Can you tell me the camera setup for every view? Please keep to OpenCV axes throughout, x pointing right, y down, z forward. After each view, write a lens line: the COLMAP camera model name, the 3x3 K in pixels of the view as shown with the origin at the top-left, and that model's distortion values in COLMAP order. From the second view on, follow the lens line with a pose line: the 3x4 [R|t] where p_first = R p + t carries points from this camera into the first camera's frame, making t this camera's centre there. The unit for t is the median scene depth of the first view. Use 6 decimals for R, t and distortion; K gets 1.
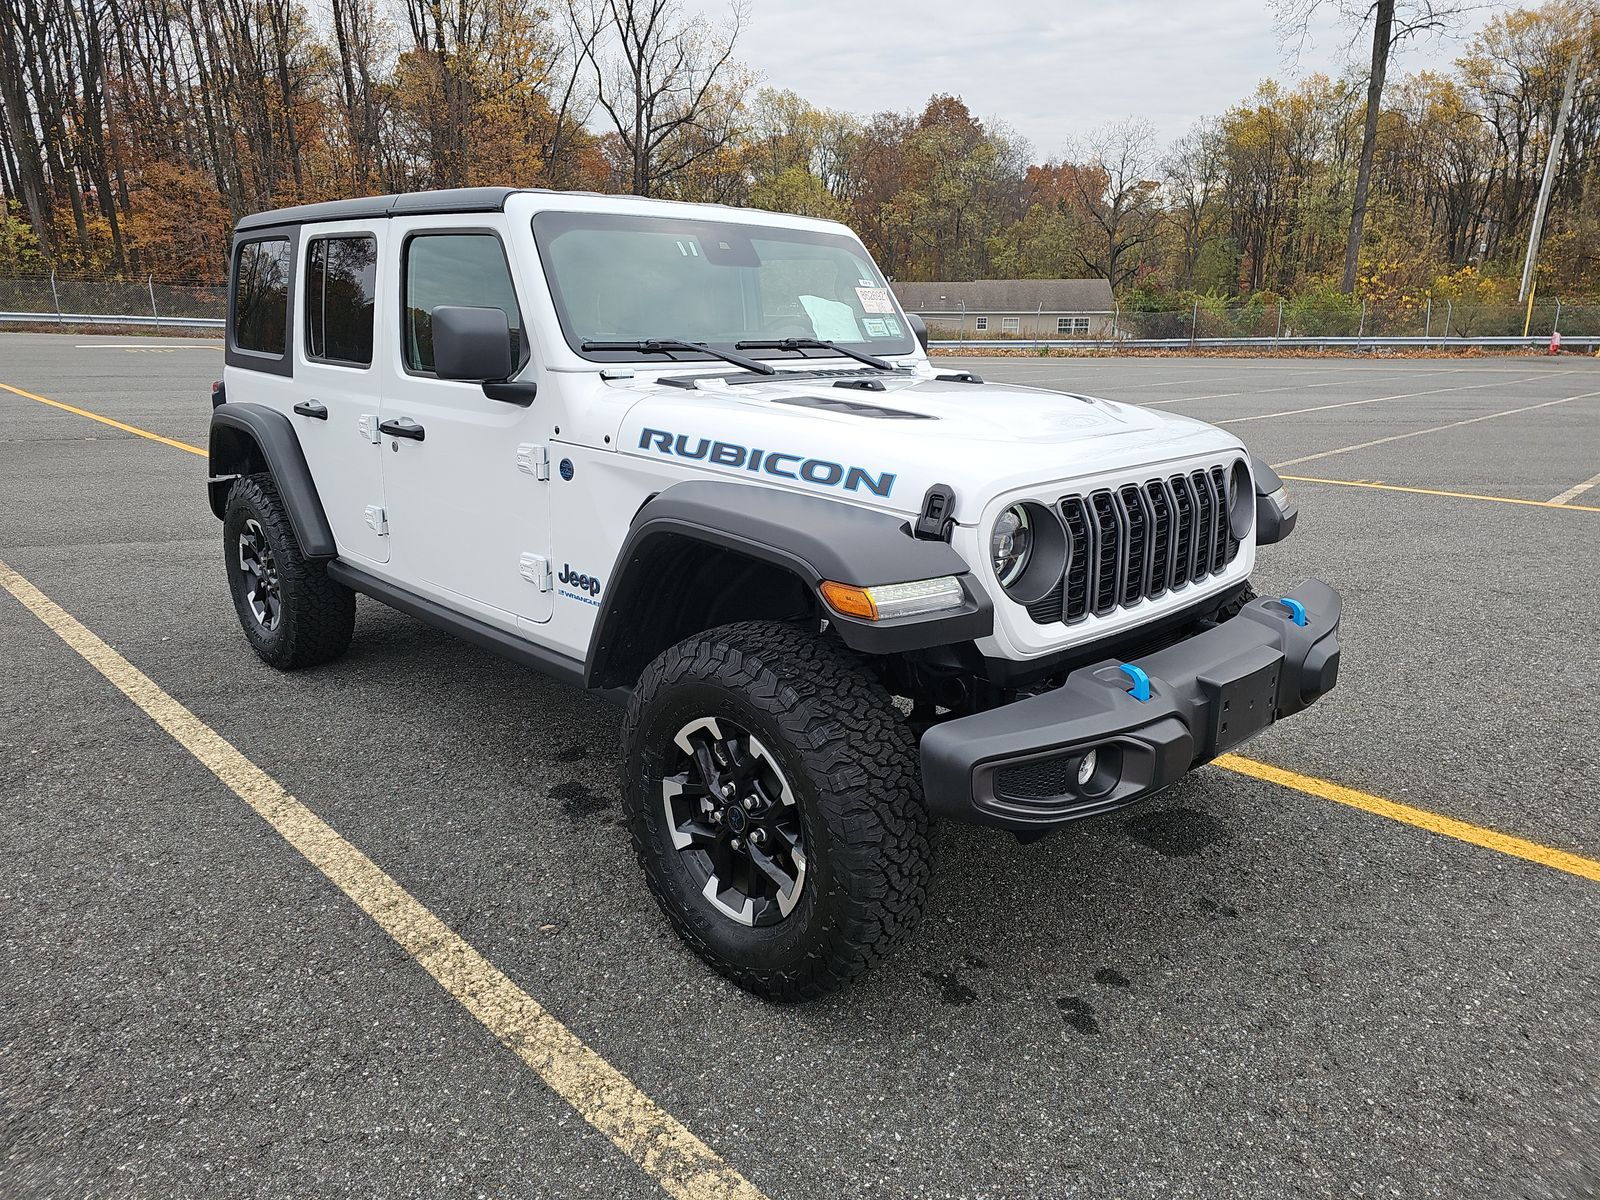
lens RADIAL K [[1059.3, 0, 805.8], [0, 1059.3, 594.5], [0, 0, 1]] dist [0.048680, -0.044923]
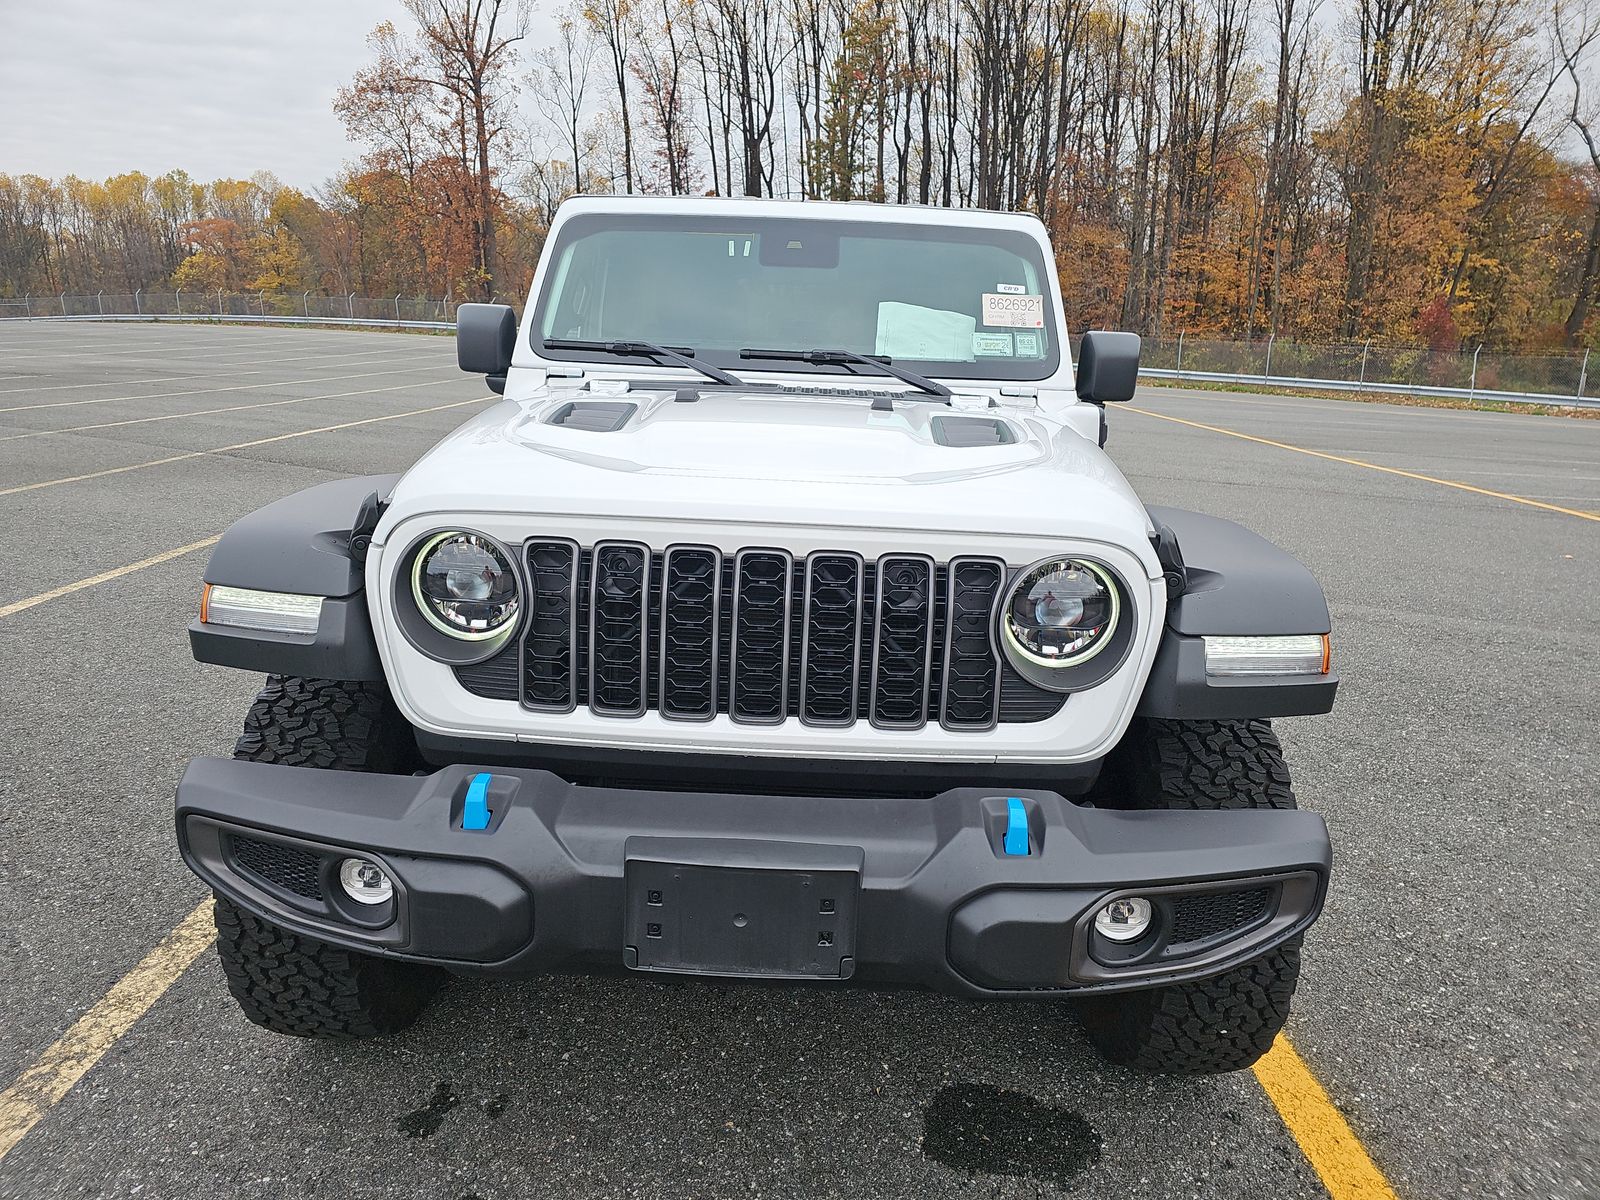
lens RADIAL K [[1059.3, 0, 805.8], [0, 1059.3, 594.5], [0, 0, 1]] dist [0.048680, -0.044923]
pose [[0.698139, 0.181354, -0.692613, 0.673935], [-0.212324, 0.976313, 0.041621, -0.092522], [0.683755, 0.118001, 0.720108, 0.450195]]
